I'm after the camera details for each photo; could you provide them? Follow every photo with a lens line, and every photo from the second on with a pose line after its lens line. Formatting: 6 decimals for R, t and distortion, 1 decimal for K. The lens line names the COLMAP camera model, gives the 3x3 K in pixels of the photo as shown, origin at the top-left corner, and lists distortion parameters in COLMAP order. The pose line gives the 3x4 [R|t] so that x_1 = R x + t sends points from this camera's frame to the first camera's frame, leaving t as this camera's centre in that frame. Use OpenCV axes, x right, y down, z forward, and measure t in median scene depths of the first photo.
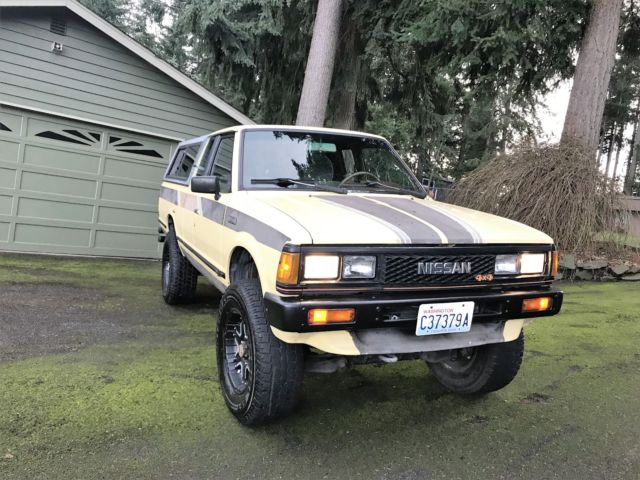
lens RADIAL K [[523.0, 0, 320.0], [0, 523.0, 240.0], [0, 0, 1]] dist [0.031295, -0.007093]
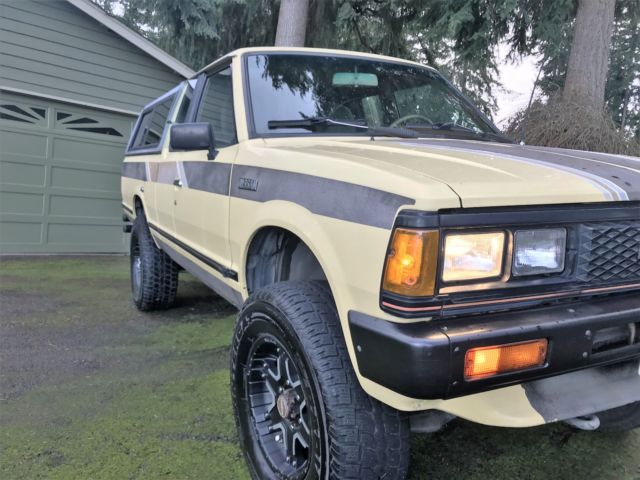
lens RADIAL K [[512.4, 0, 320.0], [0, 512.4, 240.0], [0, 0, 1]] dist [0.013195, 0.011420]
pose [[0.996486, -0.051377, 0.066148, -0.108879], [0.049366, 0.998278, 0.031683, 0.009759], [-0.067662, -0.028306, 0.997307, 0.347181]]
